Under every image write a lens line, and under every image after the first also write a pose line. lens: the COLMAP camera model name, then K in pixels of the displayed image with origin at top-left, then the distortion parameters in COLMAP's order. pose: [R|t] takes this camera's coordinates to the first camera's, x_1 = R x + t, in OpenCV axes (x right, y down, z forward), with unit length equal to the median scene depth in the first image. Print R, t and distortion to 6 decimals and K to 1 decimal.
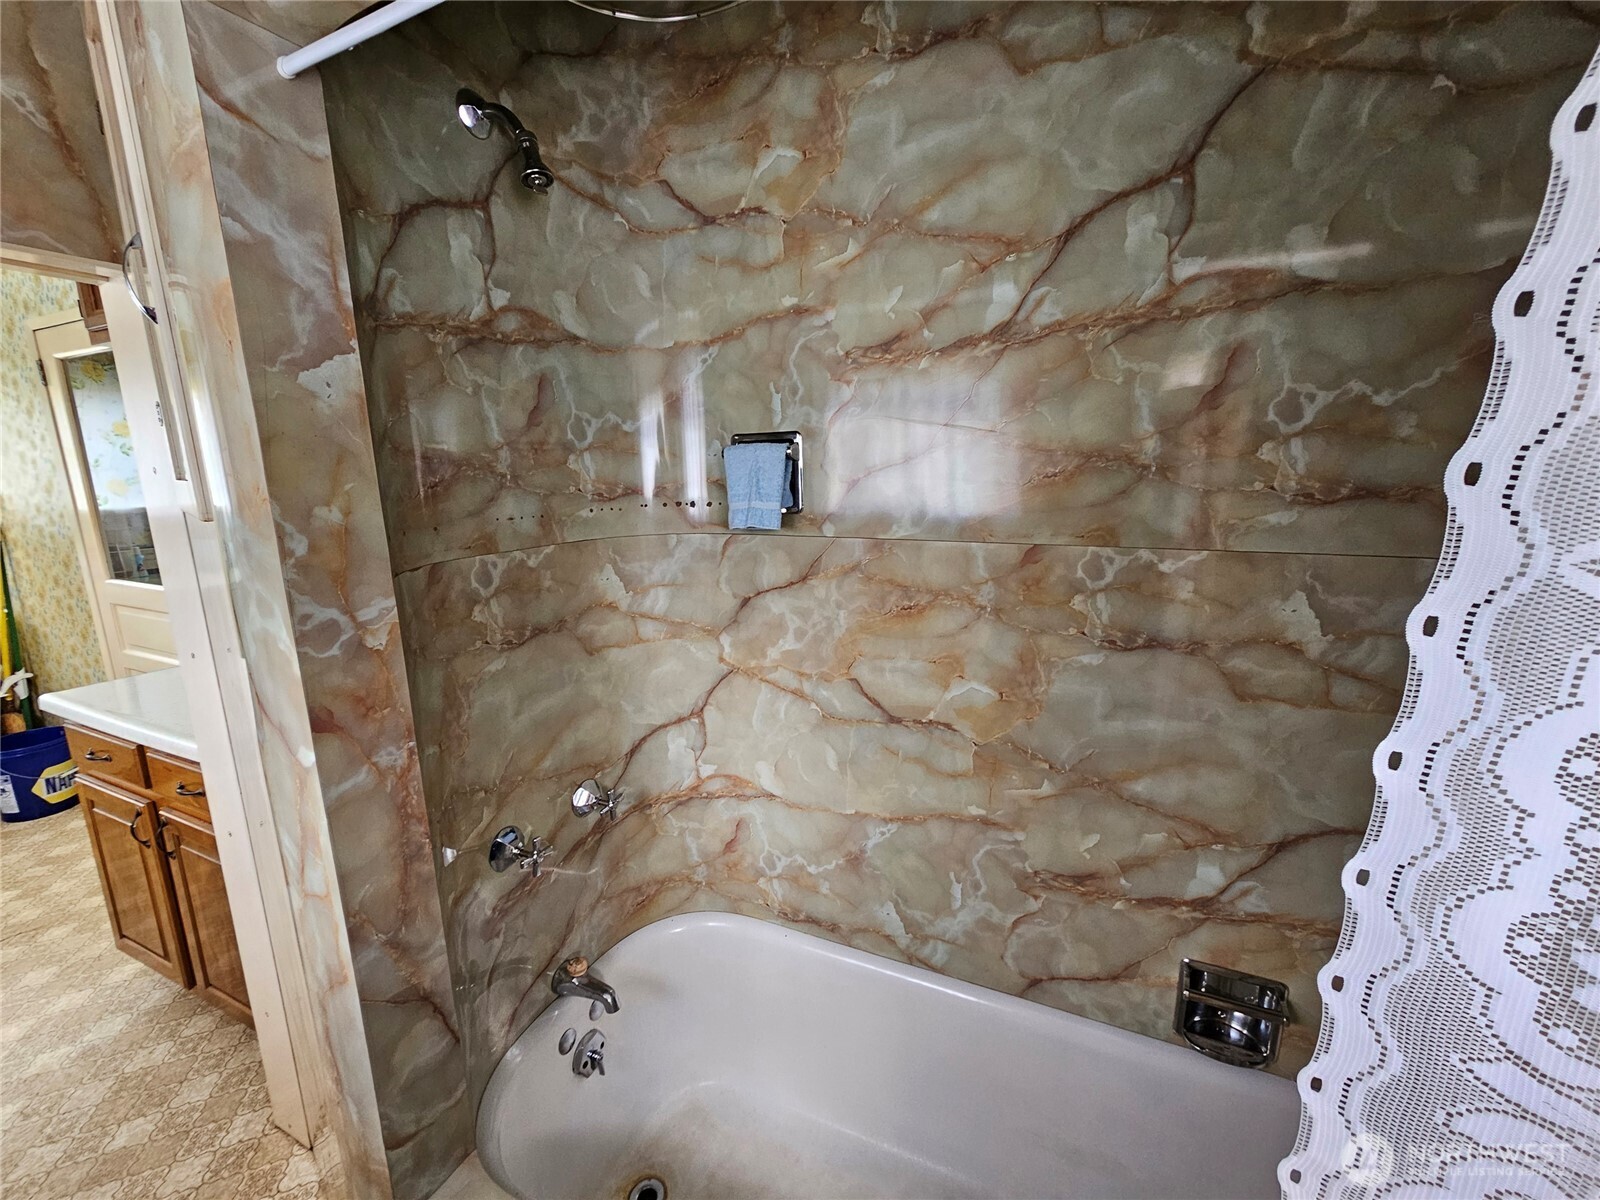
lens RADIAL K [[655.5, 0, 791.4], [0, 655.5, 597.7], [0, 0, 1]] dist [0.001877, -0.001453]
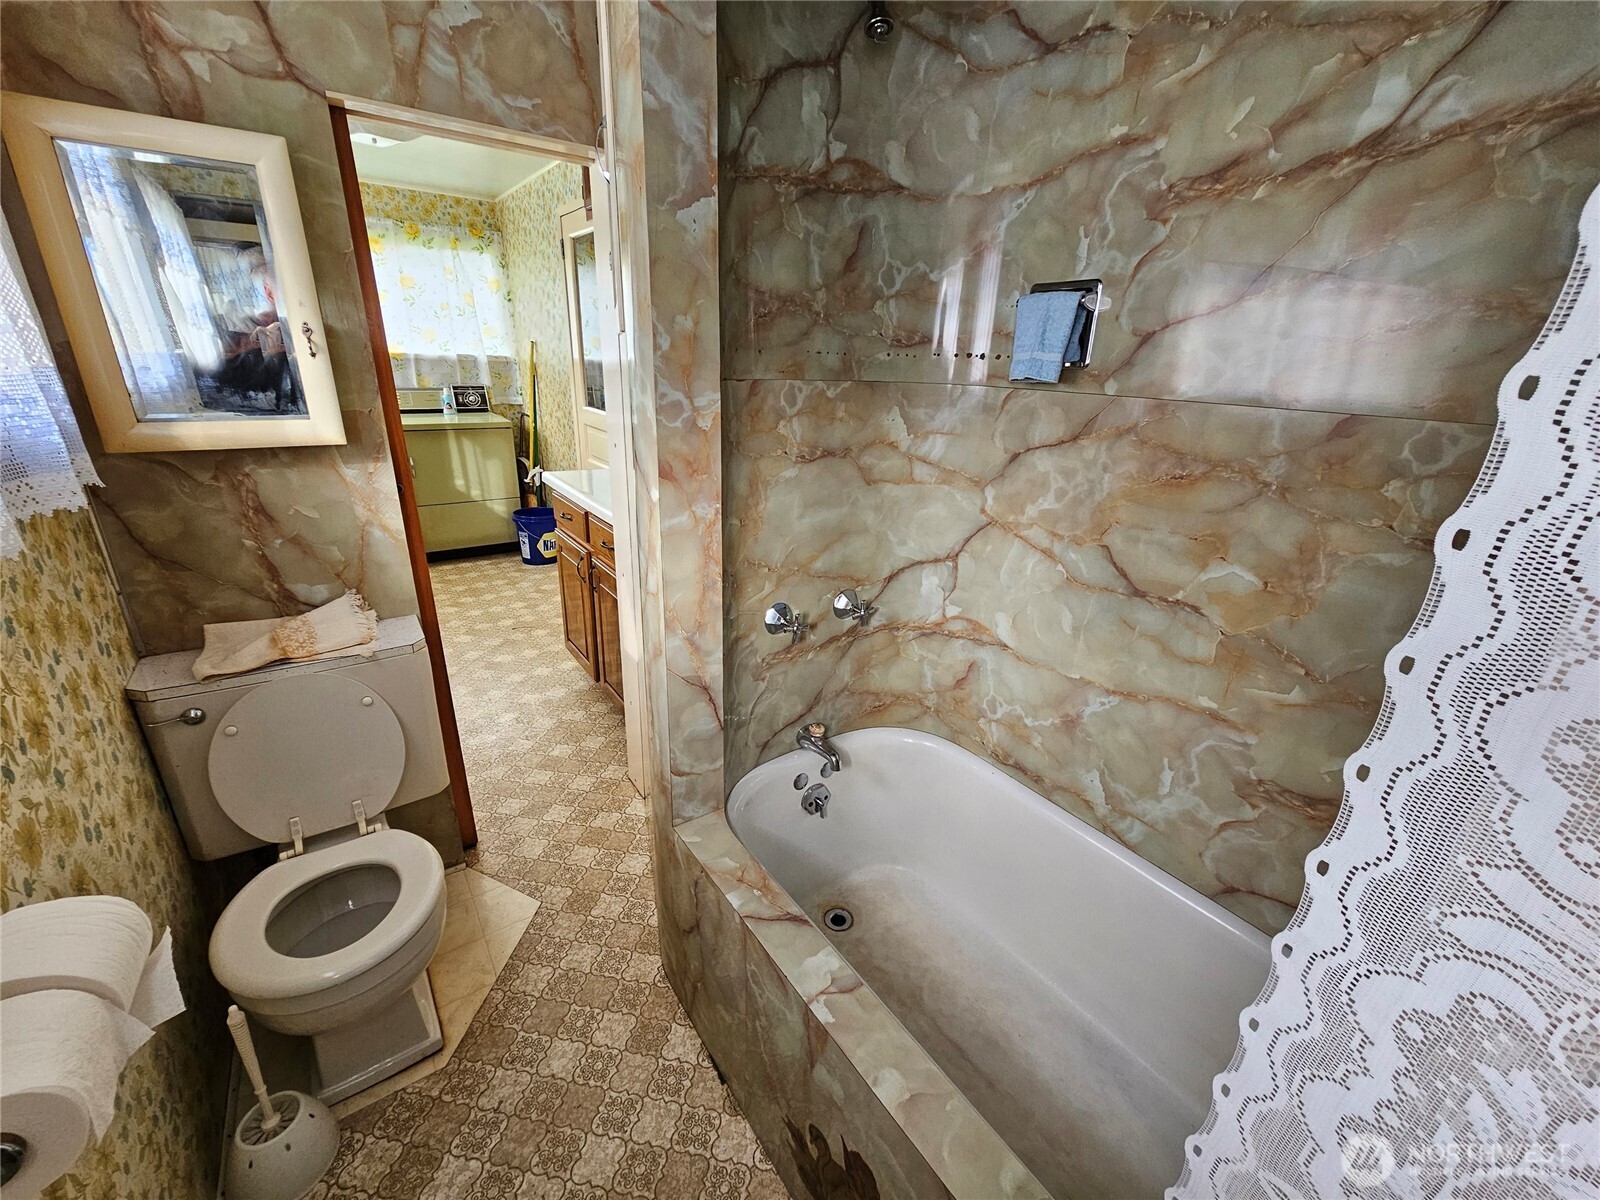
lens RADIAL K [[655.5, 0, 803.9], [0, 655.5, 604.9], [0, 0, 1]] dist [0.001877, -0.001453]
pose [[0.868277, 0.220723, -0.444269, 0.178431], [-0.150812, 0.970622, 0.187482, 0.103918], [0.472599, -0.095785, 0.876057, -0.109297]]
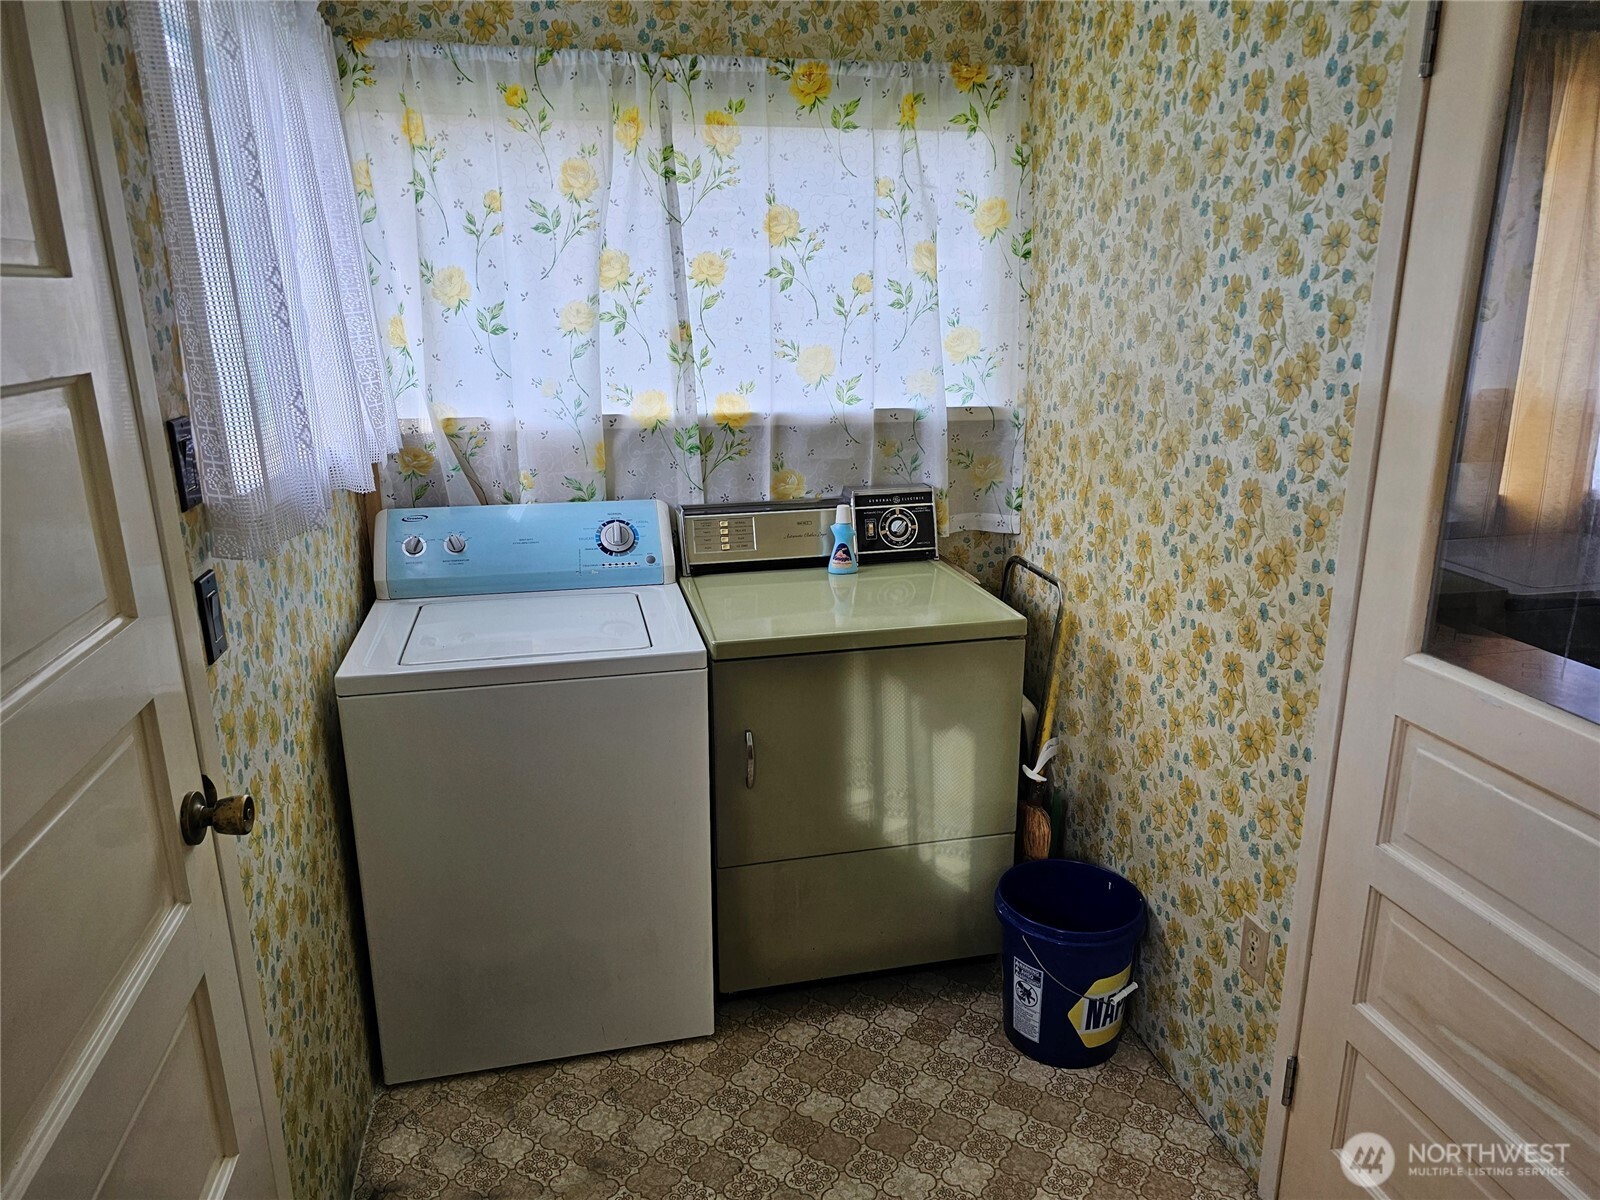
lens RADIAL K [[1080.9, 0, 801.7], [0, 1080.9, 605.1], [0, 0, 1]] dist [0.036502, -0.037462]
pose [[0.616314, 0.227446, -0.753939, -1.612148], [-0.166493, 0.973376, 0.157544, -0.181271], [0.769699, 0.028430, 0.637774, 0.736563]]
